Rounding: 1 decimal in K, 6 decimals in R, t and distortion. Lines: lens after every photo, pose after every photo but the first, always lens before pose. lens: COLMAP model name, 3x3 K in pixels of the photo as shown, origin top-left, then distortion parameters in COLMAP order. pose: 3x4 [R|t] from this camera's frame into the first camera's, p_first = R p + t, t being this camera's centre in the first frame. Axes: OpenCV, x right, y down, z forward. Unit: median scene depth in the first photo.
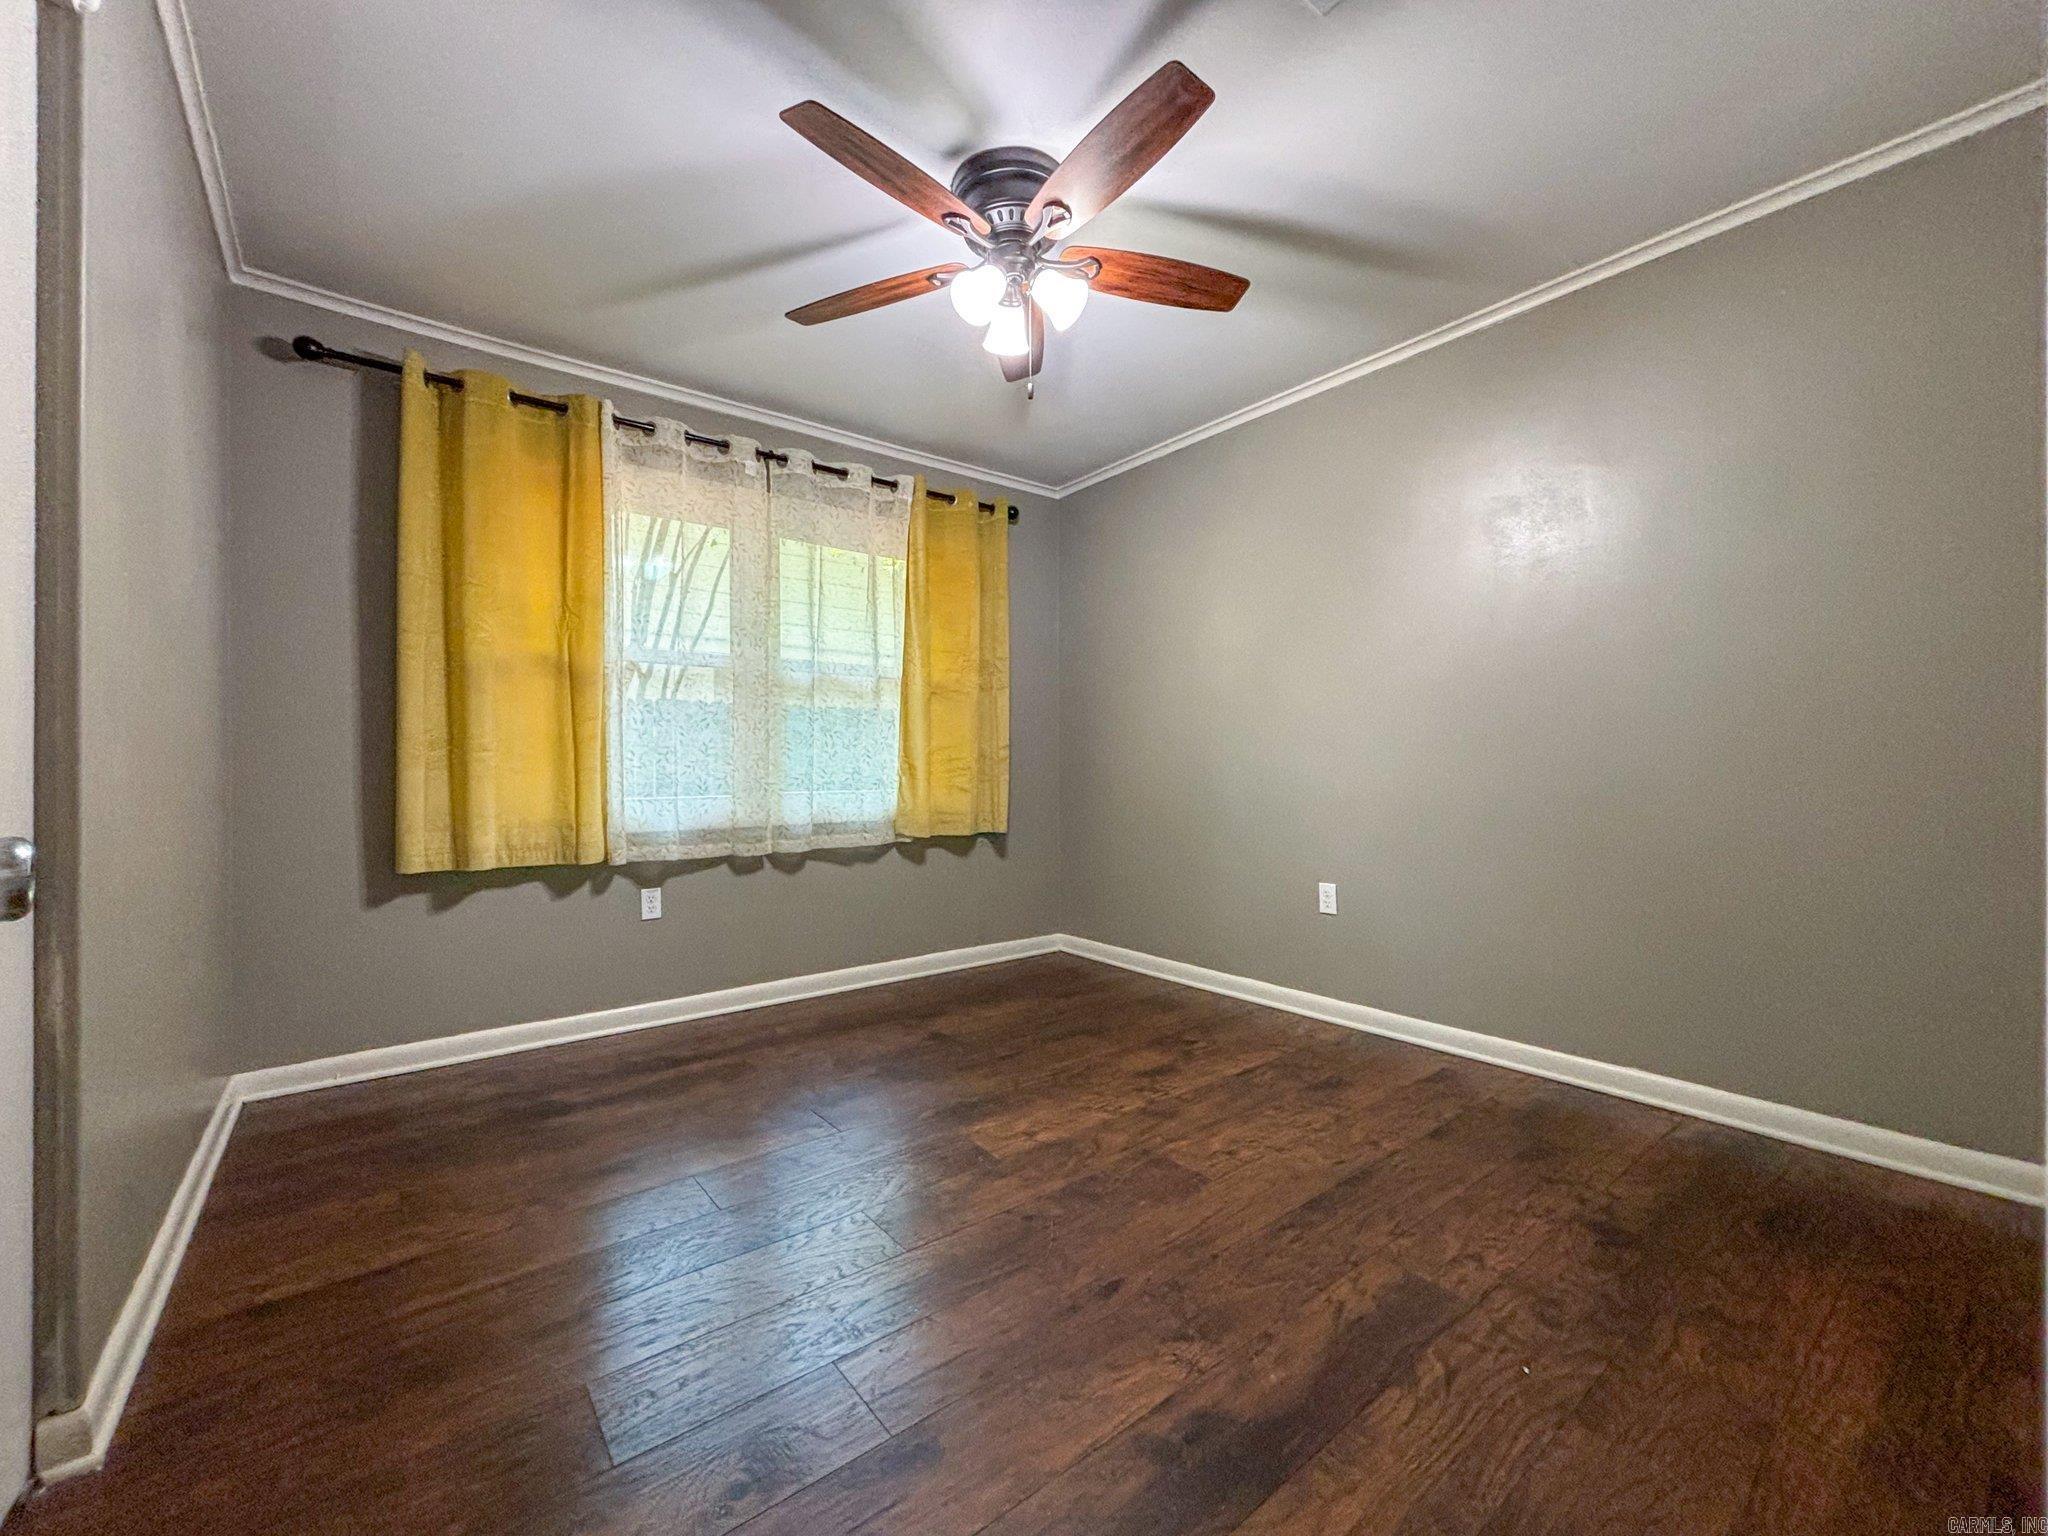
lens RADIAL K [[821.7, 0, 1024.0], [0, 821.7, 768.0], [0, 0, 1]] dist [-0.000394, -0.000232]
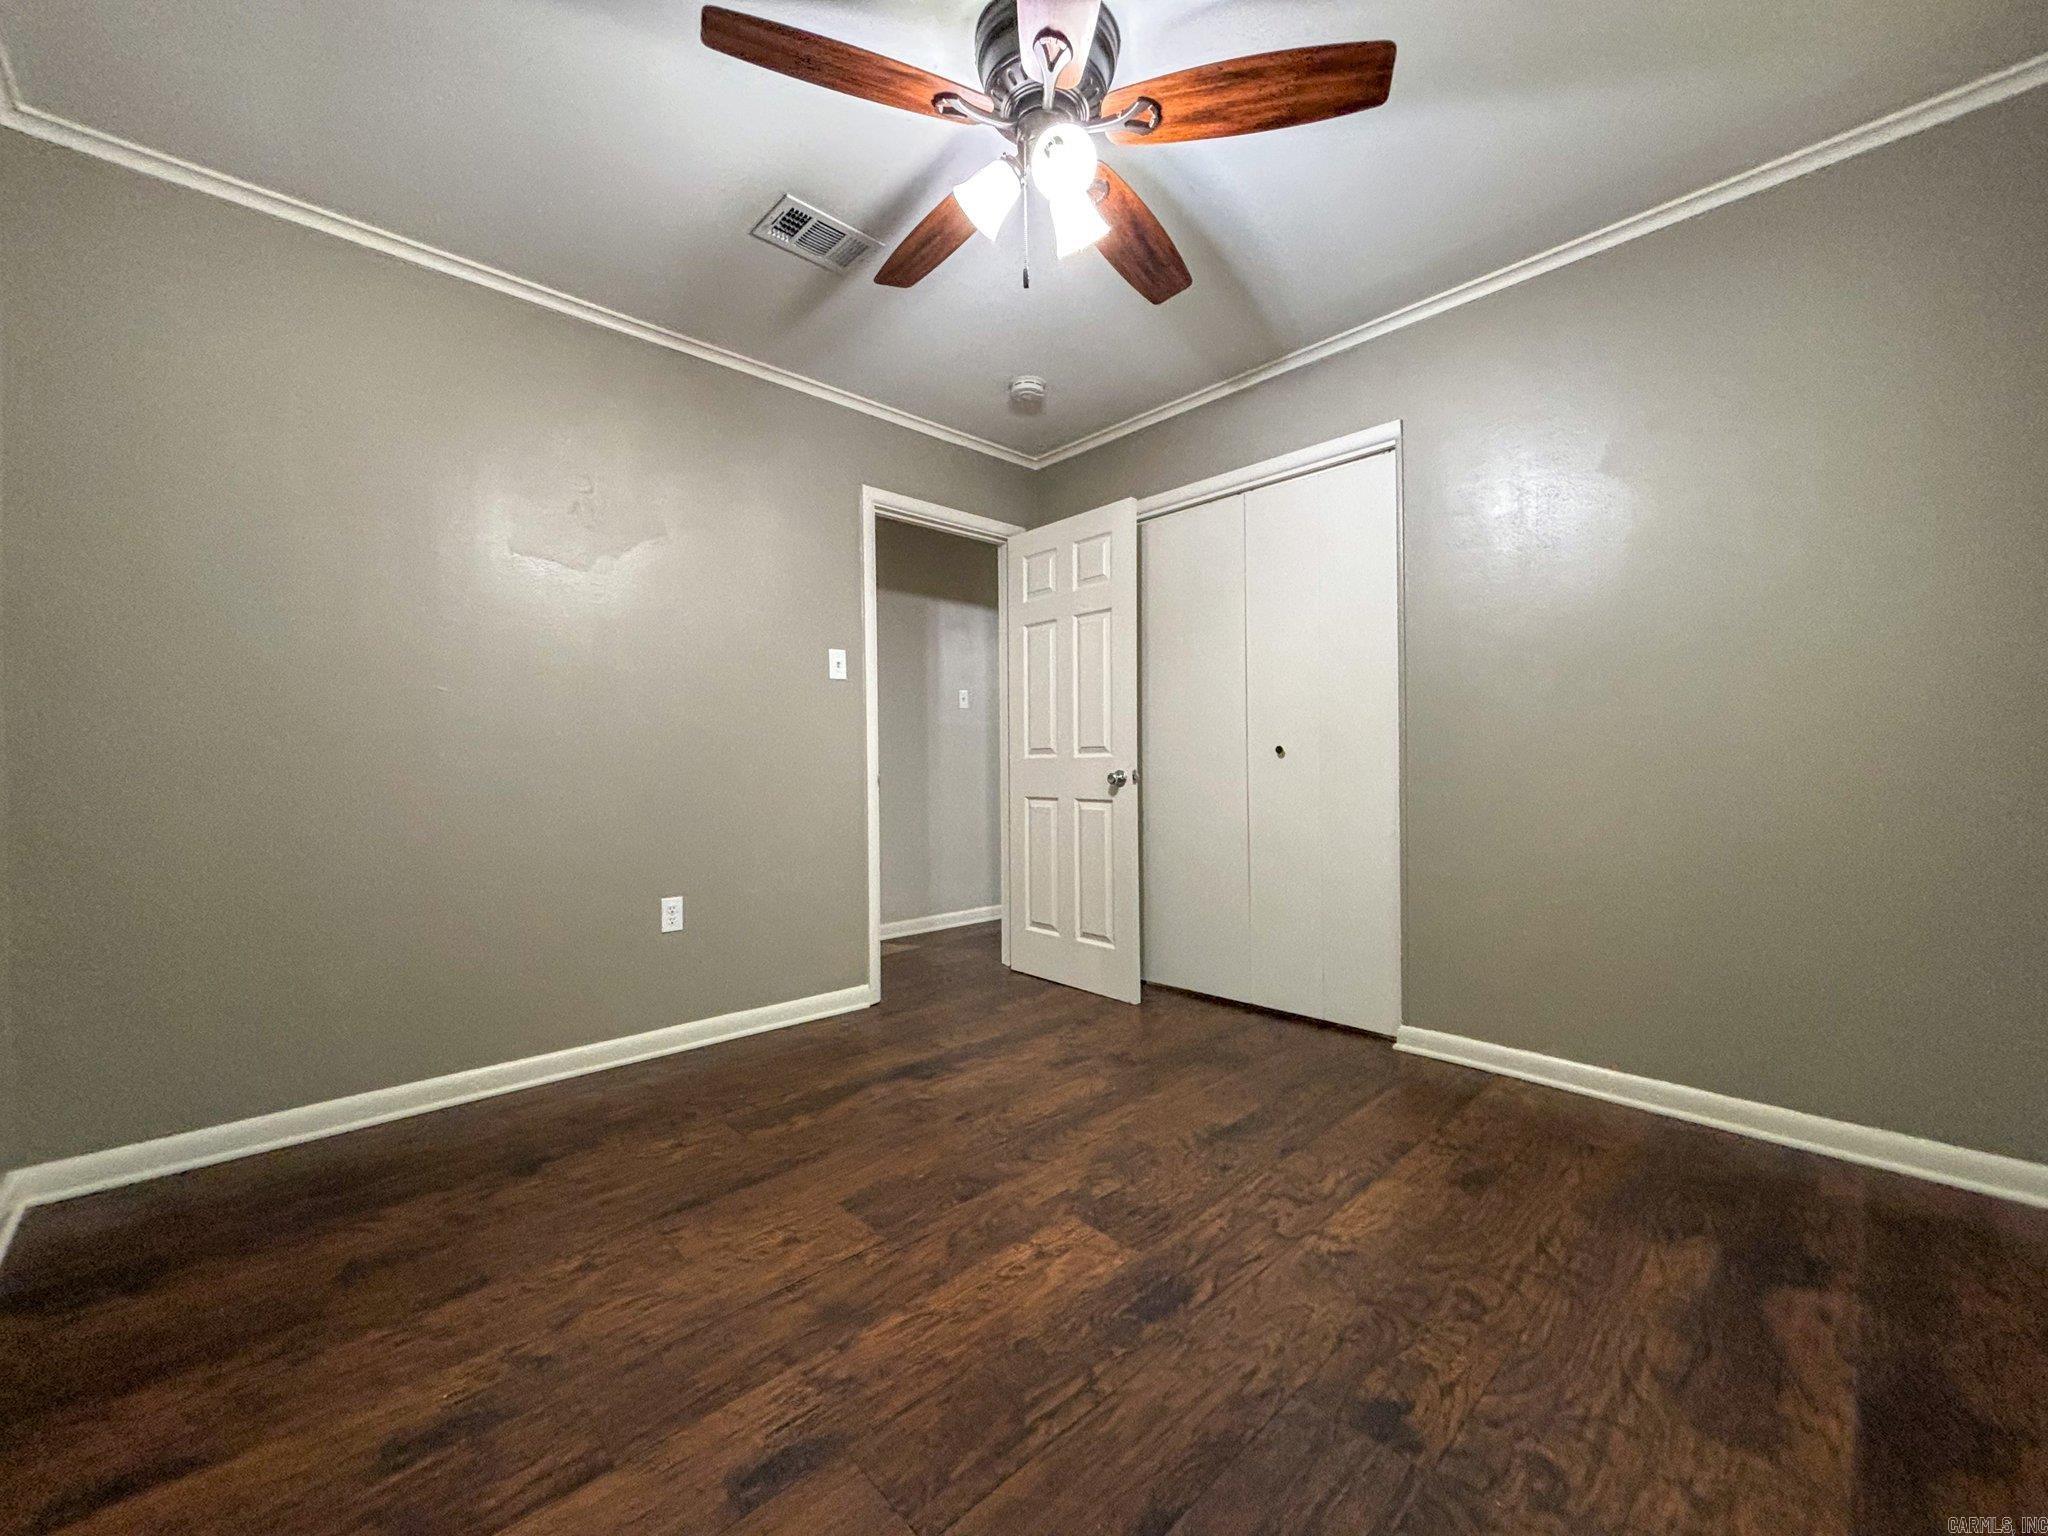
lens RADIAL K [[821.7, 0, 1024.0], [0, 821.7, 768.0], [0, 0, 1]] dist [-0.000394, -0.000232]
pose [[-0.995661, 0.013968, -0.091997, 0.085133], [0.013907, 0.999902, 0.001304, 0.003450], [0.092006, 0.000019, -0.995758, 1.729970]]
